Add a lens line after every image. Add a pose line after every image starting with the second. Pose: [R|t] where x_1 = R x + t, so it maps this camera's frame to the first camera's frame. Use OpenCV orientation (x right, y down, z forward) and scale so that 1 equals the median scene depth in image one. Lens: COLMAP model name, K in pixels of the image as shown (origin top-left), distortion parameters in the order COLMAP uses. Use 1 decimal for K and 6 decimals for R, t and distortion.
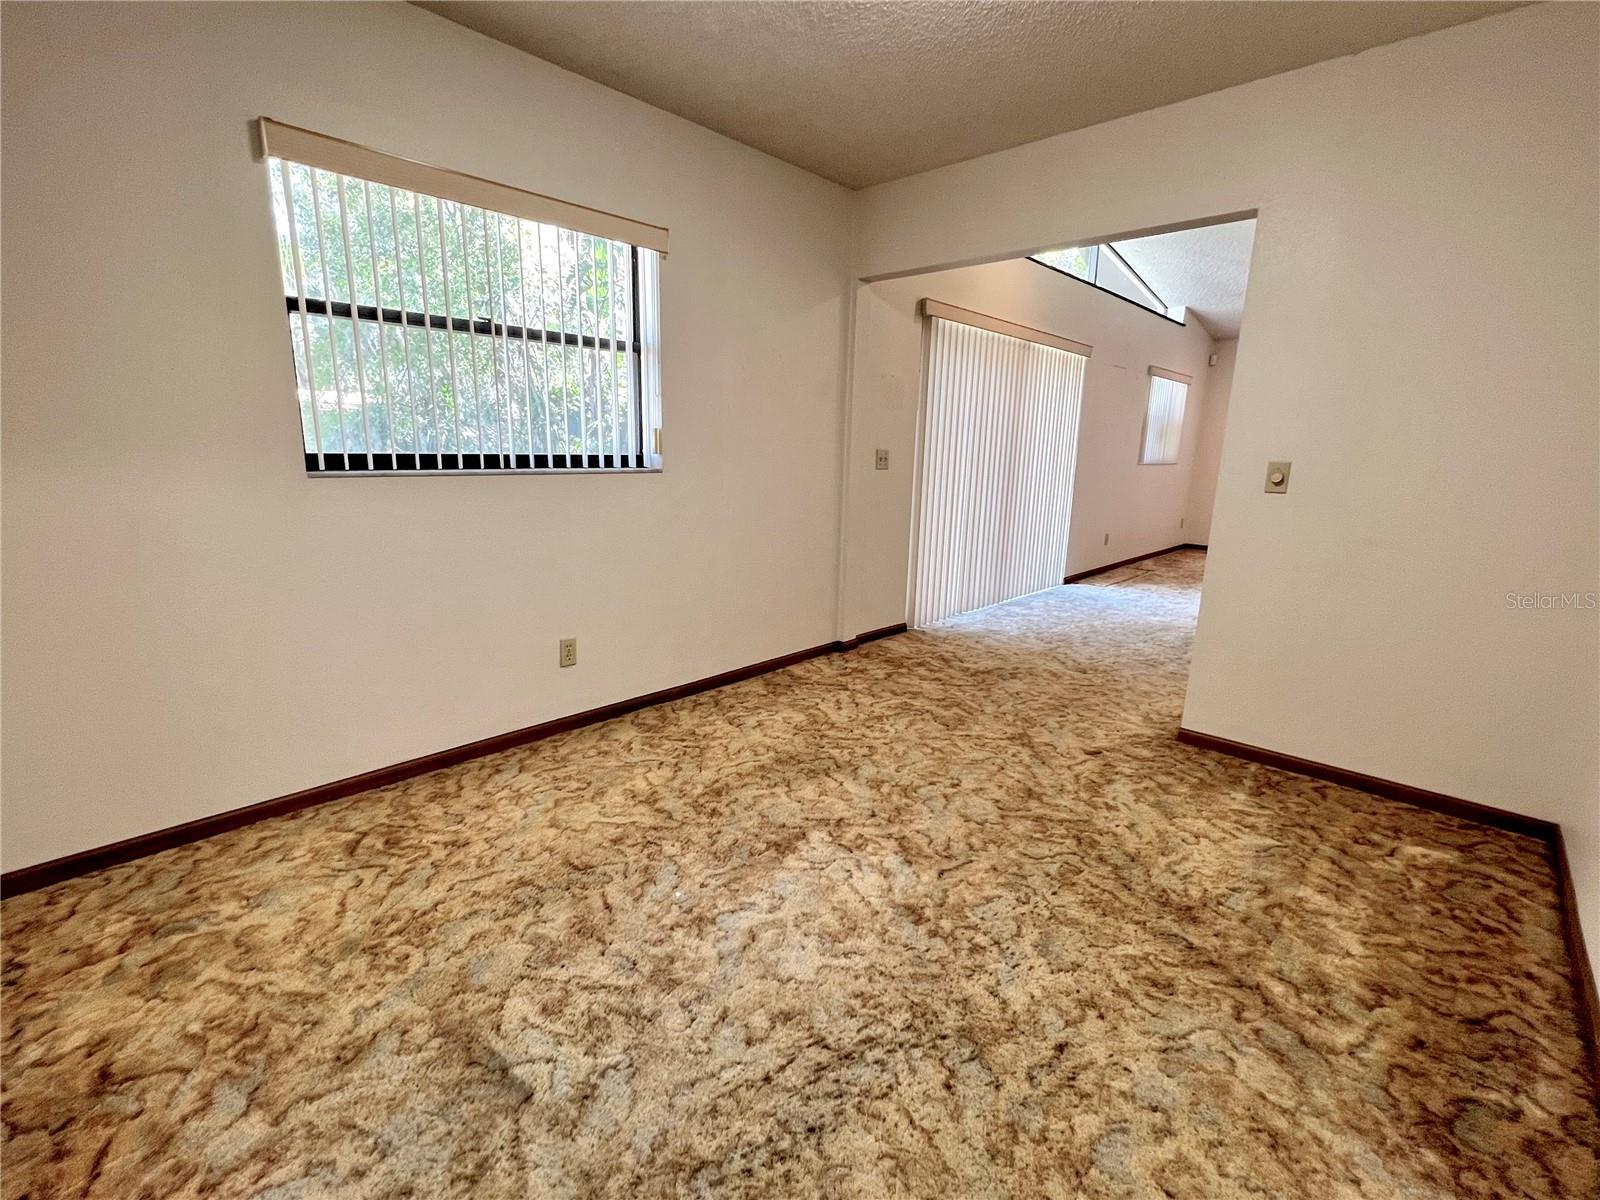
lens RADIAL K [[723.6, 0, 805.4], [0, 723.6, 604.0], [0, 0, 1]] dist [-0.001727, 0.000506]
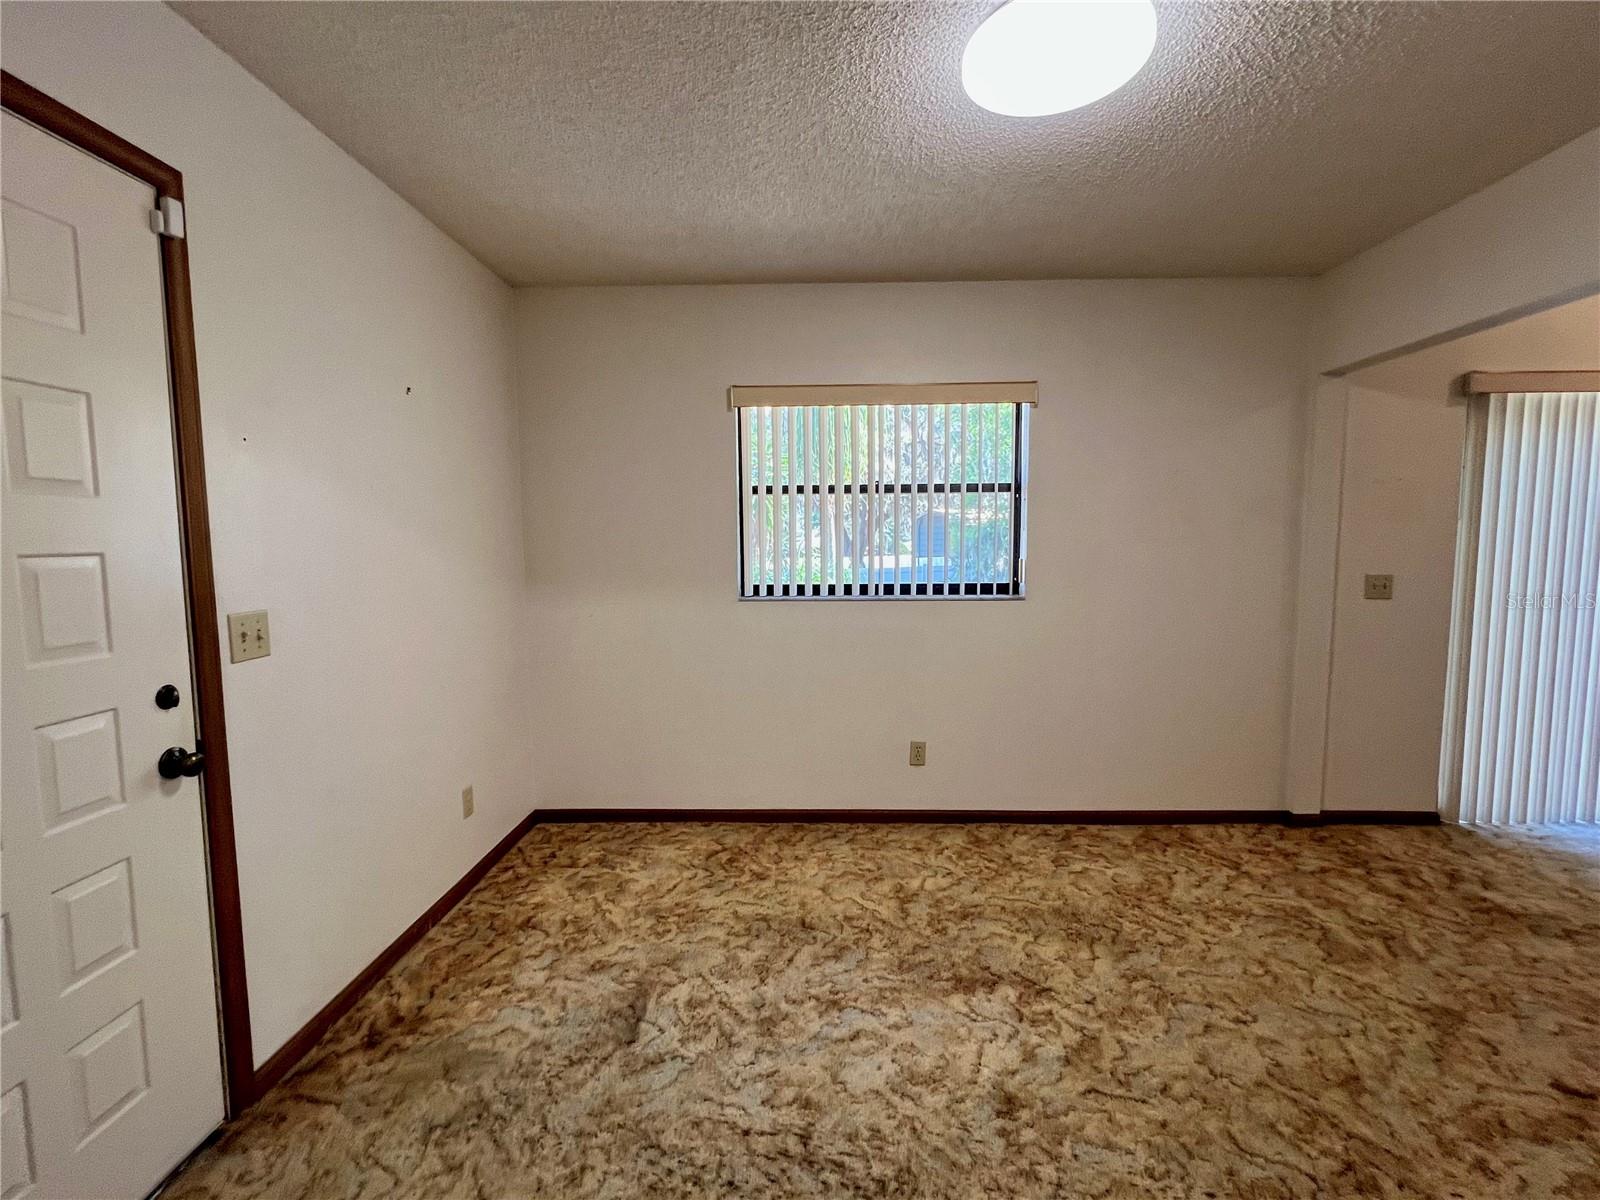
lens RADIAL K [[723.6, 0, 801.2], [0, 723.6, 597.9], [0, 0, 1]] dist [-0.001727, 0.000506]
pose [[0.660017, 0.032514, -0.750547, 0.554594], [-0.141472, 0.986568, -0.081669, -0.077624], [0.737810, 0.160084, 0.655752, 0.097100]]
